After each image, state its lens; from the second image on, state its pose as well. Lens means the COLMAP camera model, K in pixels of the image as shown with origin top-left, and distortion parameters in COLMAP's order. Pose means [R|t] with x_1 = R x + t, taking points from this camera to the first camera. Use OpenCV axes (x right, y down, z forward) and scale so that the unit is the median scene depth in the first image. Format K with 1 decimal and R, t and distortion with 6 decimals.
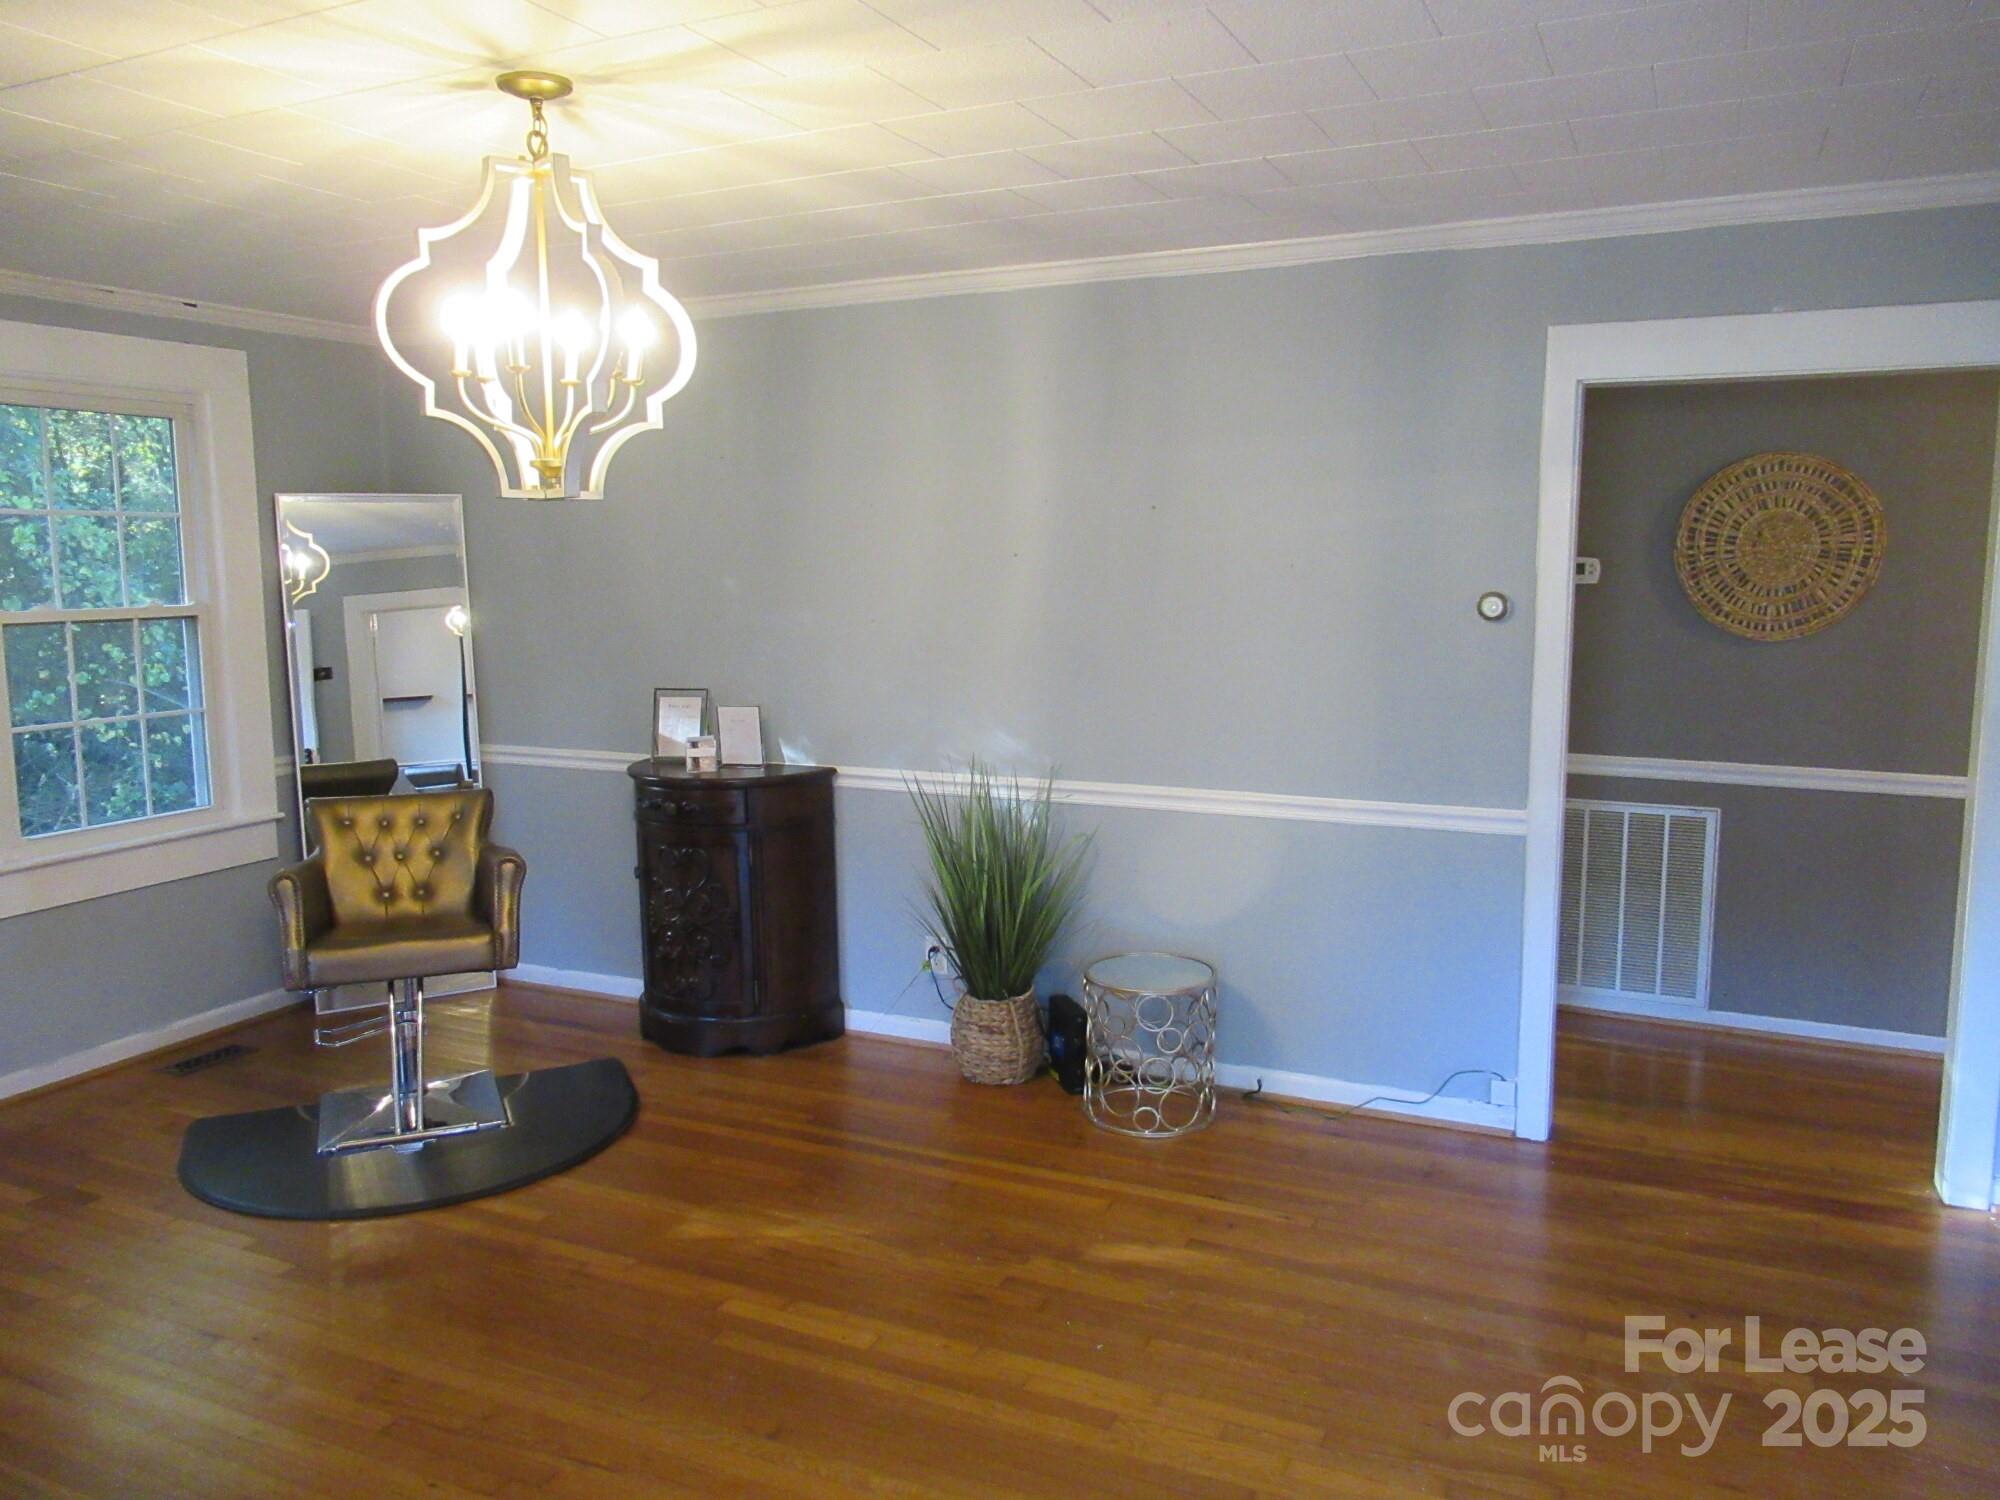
lens RADIAL K [[1478.9, 0, 1001.5], [0, 1478.9, 746.0], [0, 0, 1]] dist [-0.019083, 0.013154]
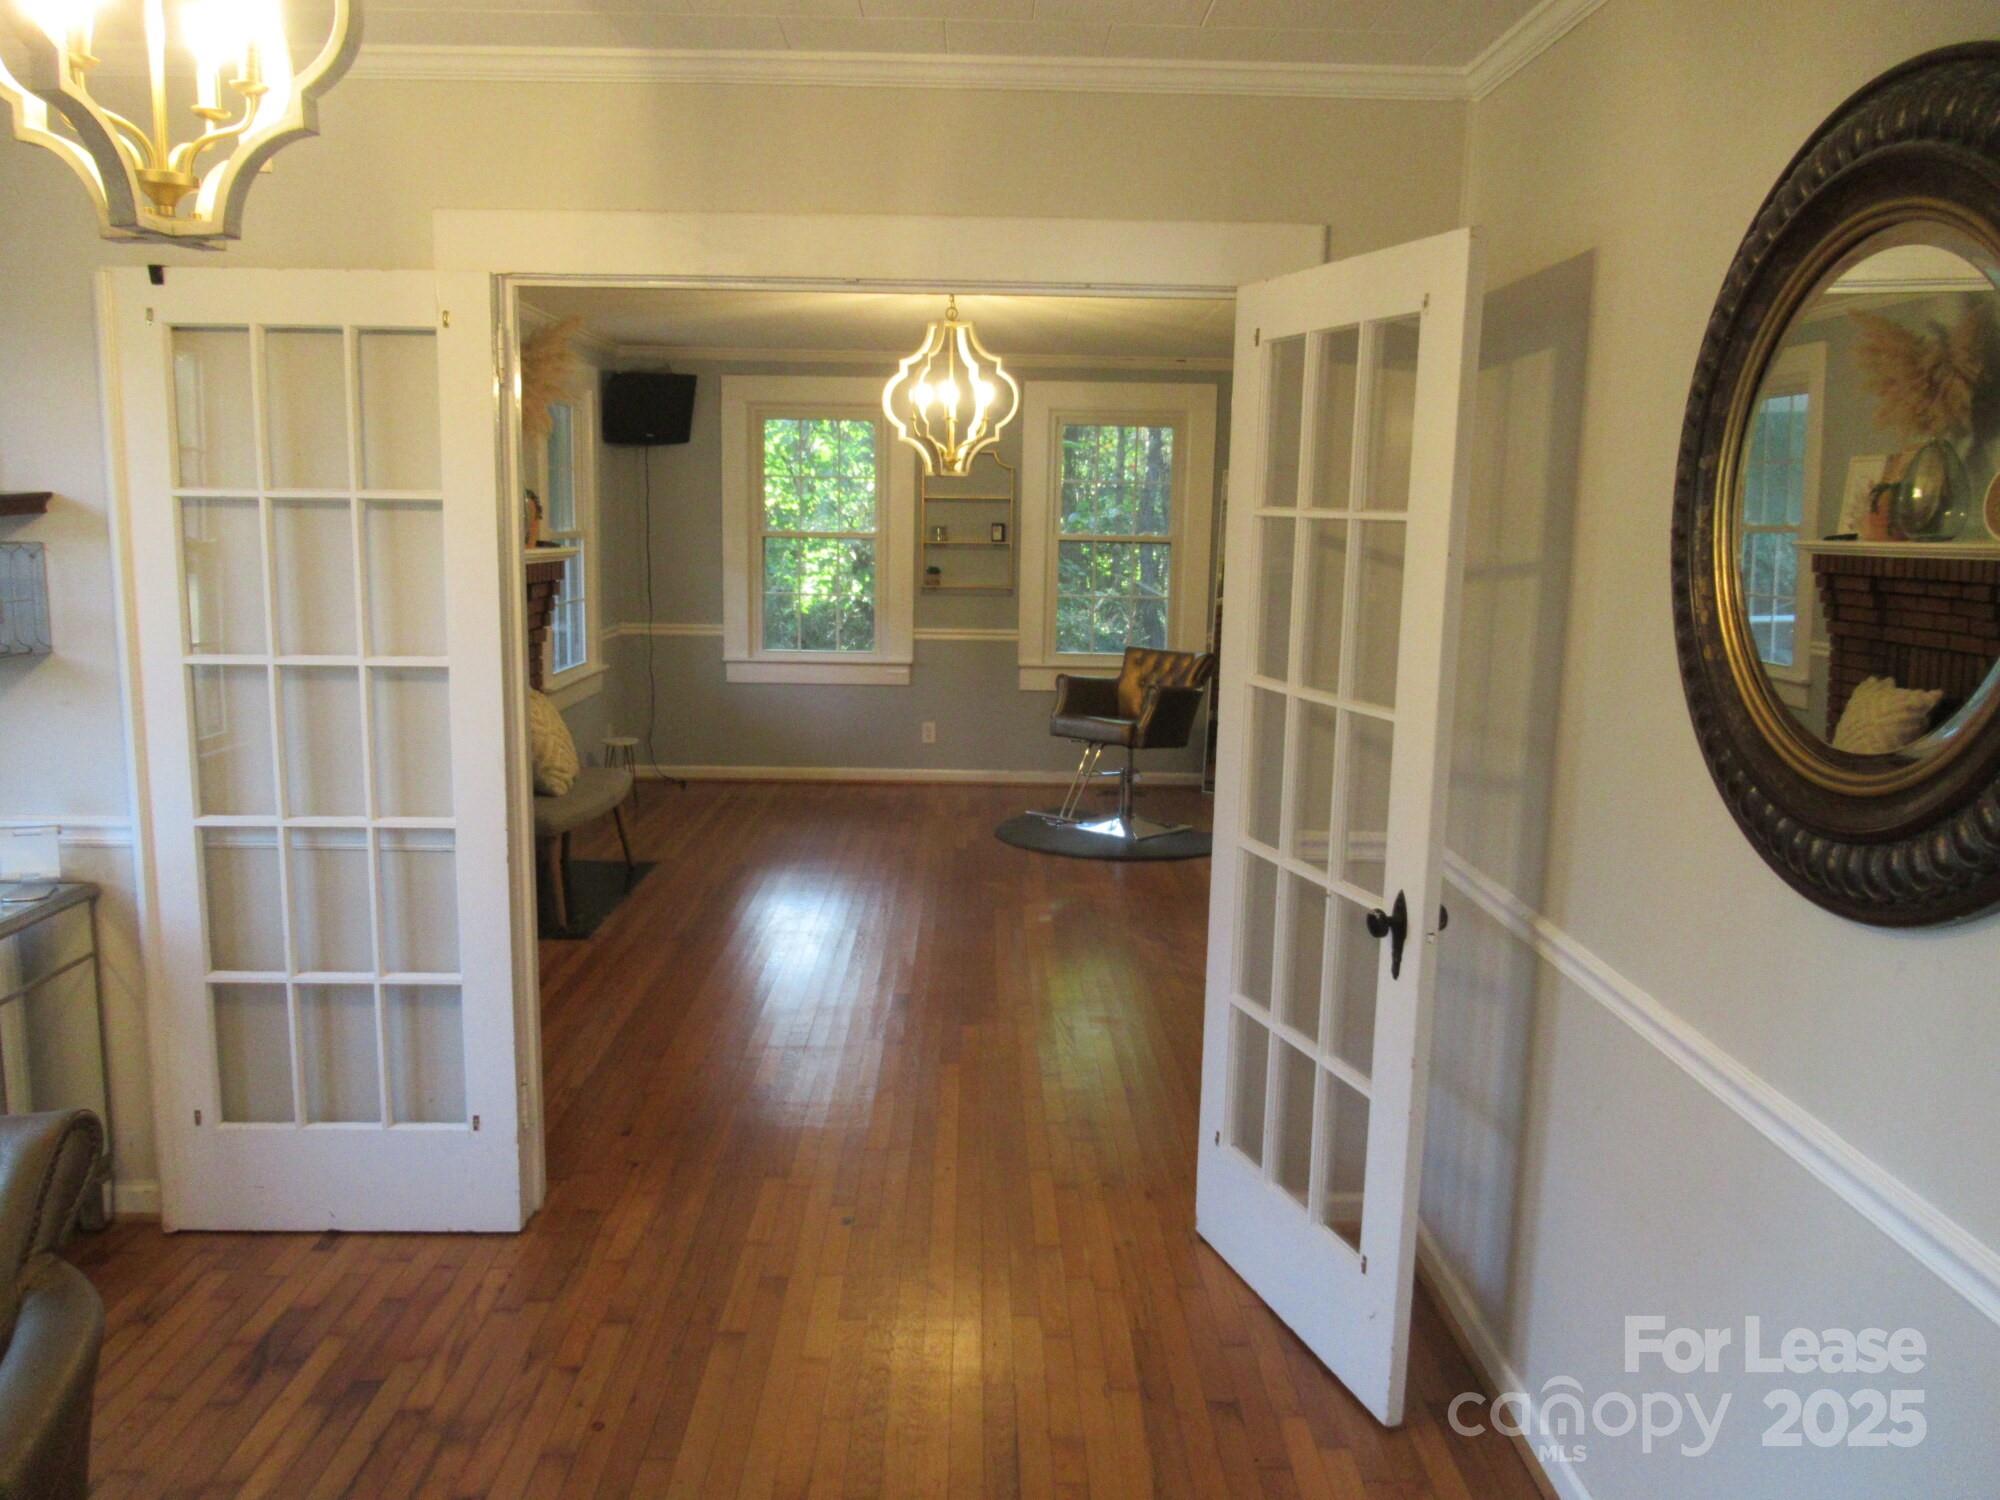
lens RADIAL K [[1478.9, 0, 1001.5], [0, 1478.9, 746.0], [0, 0, 1]] dist [-0.019083, 0.013154]
pose [[0.450235, 0.158417, -0.878745, 1.267976], [-0.142200, 0.984297, 0.104587, -0.010384], [0.881514, 0.077868, 0.465692, 0.064353]]
